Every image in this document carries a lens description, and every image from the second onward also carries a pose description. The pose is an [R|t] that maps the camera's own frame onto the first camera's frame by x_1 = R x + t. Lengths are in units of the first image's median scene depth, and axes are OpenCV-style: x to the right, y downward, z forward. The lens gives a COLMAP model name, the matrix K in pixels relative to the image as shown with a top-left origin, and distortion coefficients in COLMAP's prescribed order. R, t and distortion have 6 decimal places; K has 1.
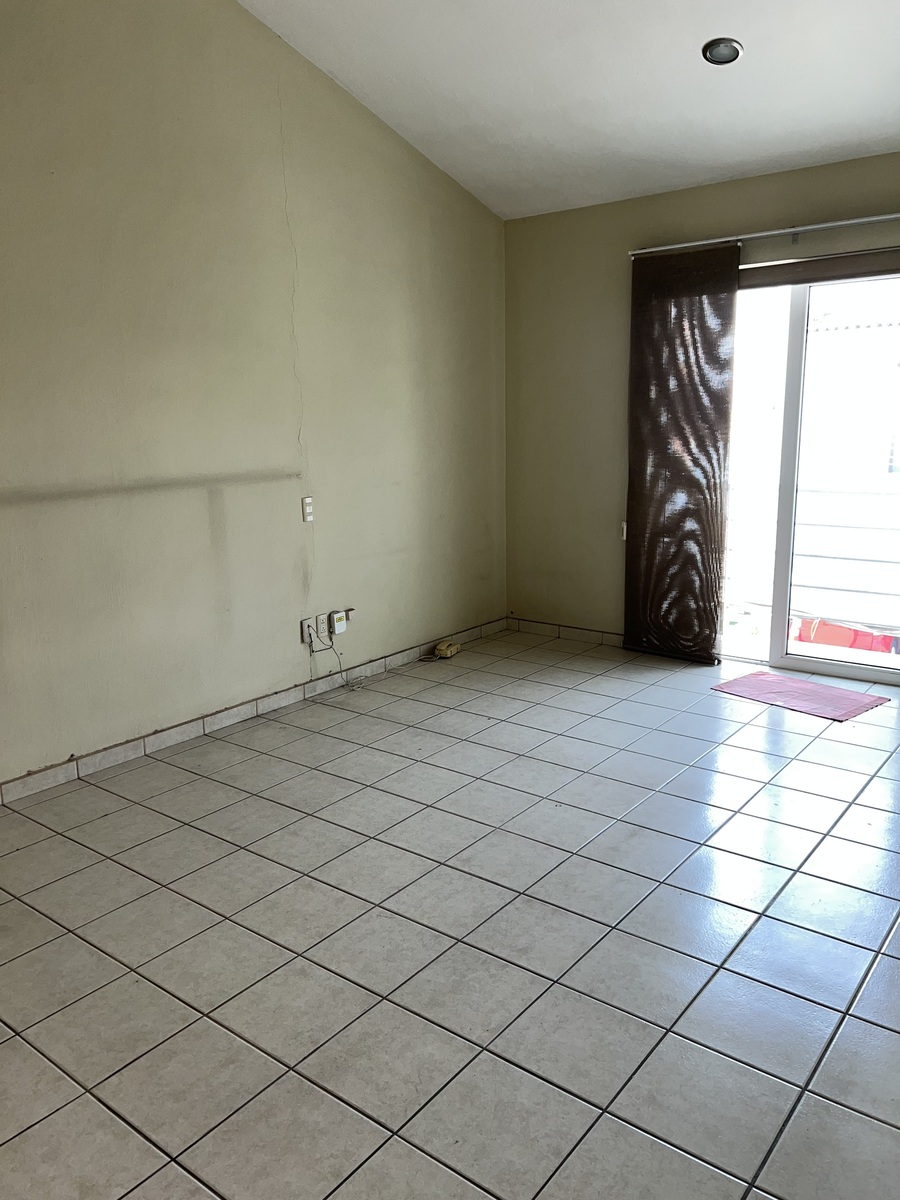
lens RADIAL K [[905.9, 0, 446.4], [0, 905.9, 594.9], [0, 0, 1]] dist [0.071244, -0.071517]
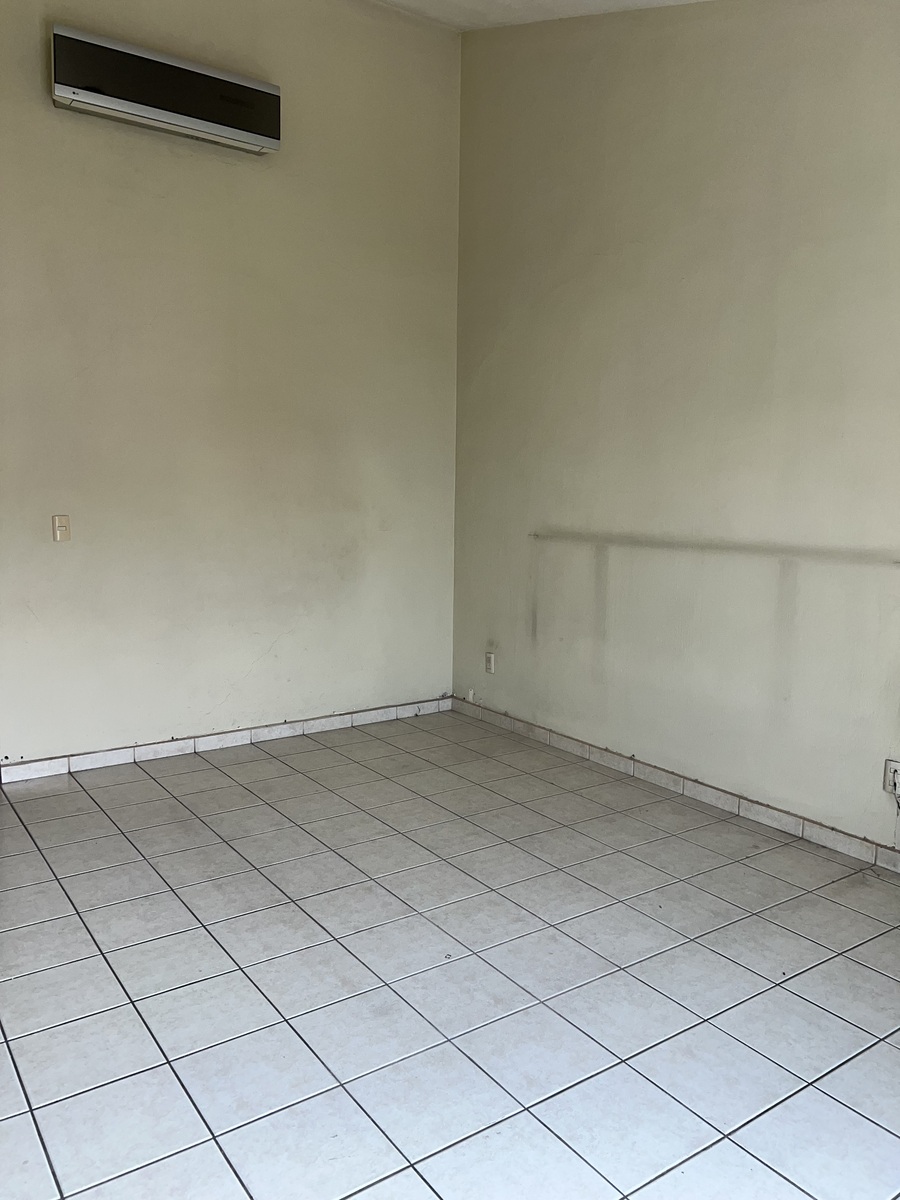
lens RADIAL K [[905.9, 0, 445.6], [0, 905.9, 605.8], [0, 0, 1]] dist [0.071244, -0.071517]
pose [[-0.295270, 0.144378, -0.944442, 0.725837], [-0.192503, 0.959253, 0.206826, -0.202876], [0.935820, 0.242878, -0.255445, 0.963923]]
